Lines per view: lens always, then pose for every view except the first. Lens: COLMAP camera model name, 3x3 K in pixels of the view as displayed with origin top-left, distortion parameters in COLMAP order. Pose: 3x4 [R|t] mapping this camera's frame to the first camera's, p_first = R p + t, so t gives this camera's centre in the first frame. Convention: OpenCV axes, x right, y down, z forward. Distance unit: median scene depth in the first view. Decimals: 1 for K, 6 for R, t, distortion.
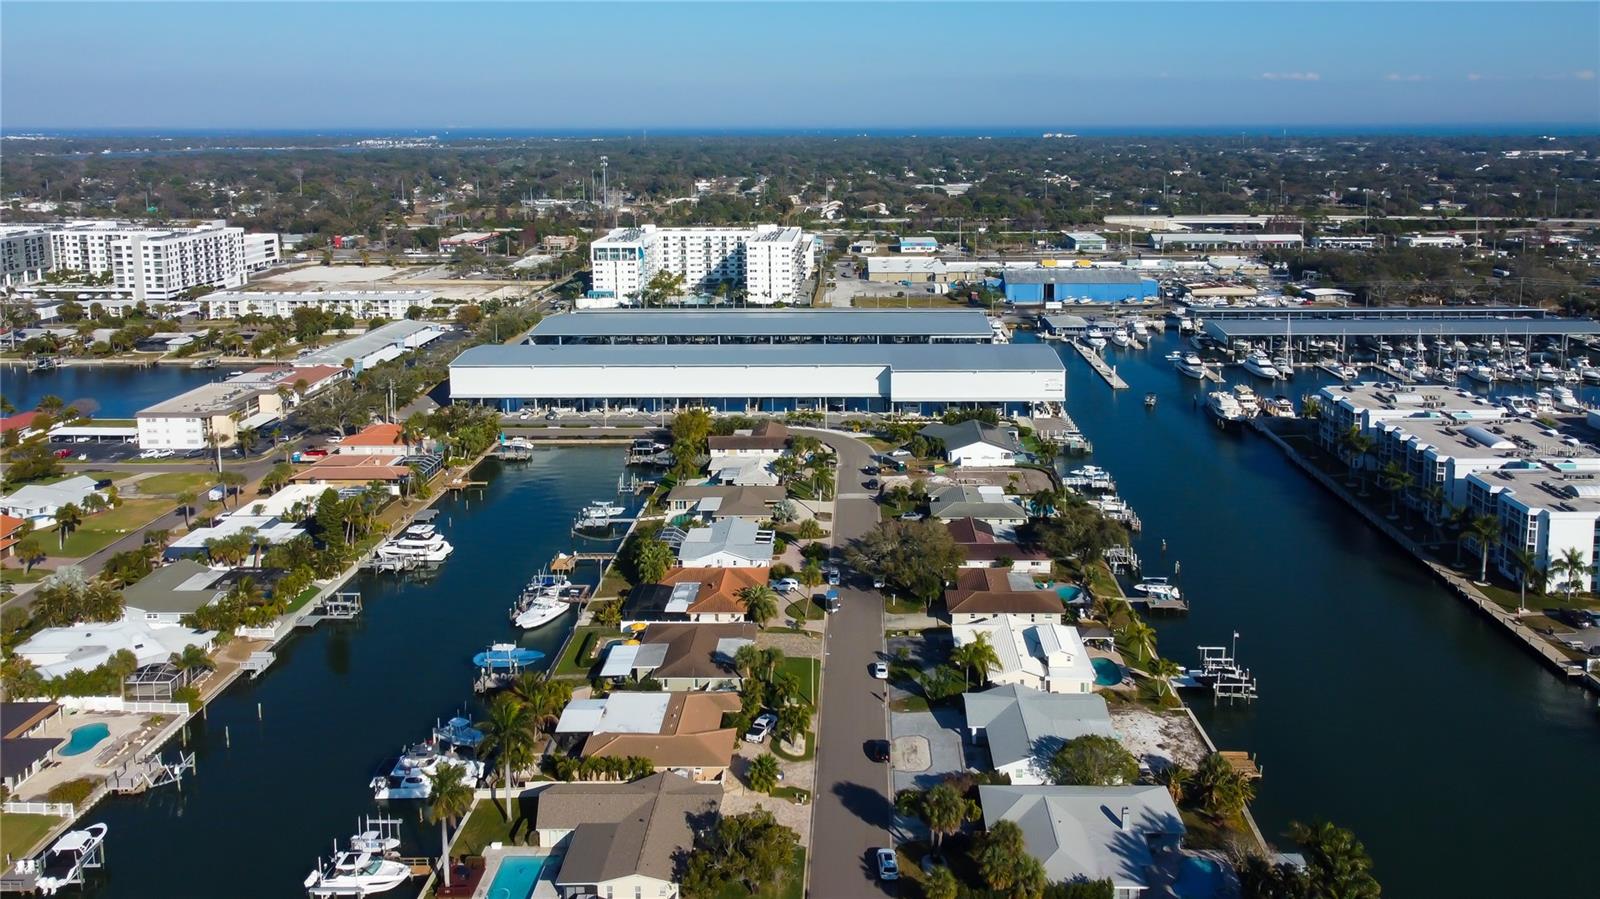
lens RADIAL K [[1243.0, 0, 791.0], [0, 1243.0, 444.9], [0, 0, 1]] dist [0.007788, 0.020235]
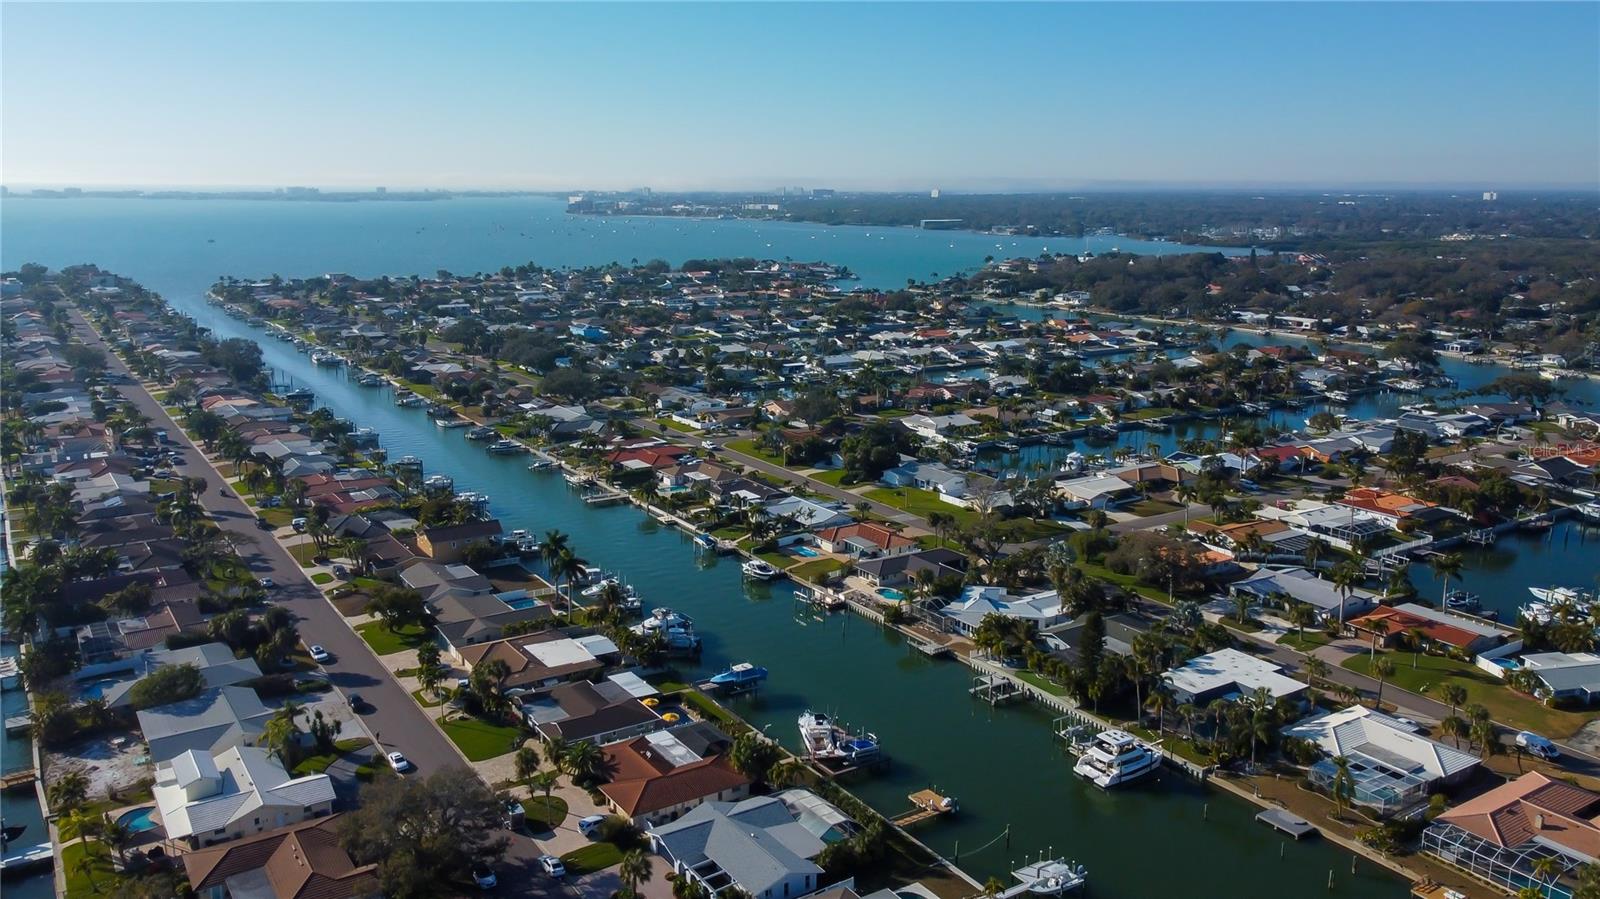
lens RADIAL K [[1243.0, 0, 791.0], [0, 1243.0, 444.9], [0, 0, 1]] dist [0.007788, 0.020235]
pose [[-0.808606, 0.134025, -0.572882, 0.200644], [-0.142150, 0.900357, 0.411279, -0.278896], [0.570920, 0.413998, -0.708982, 1.018227]]
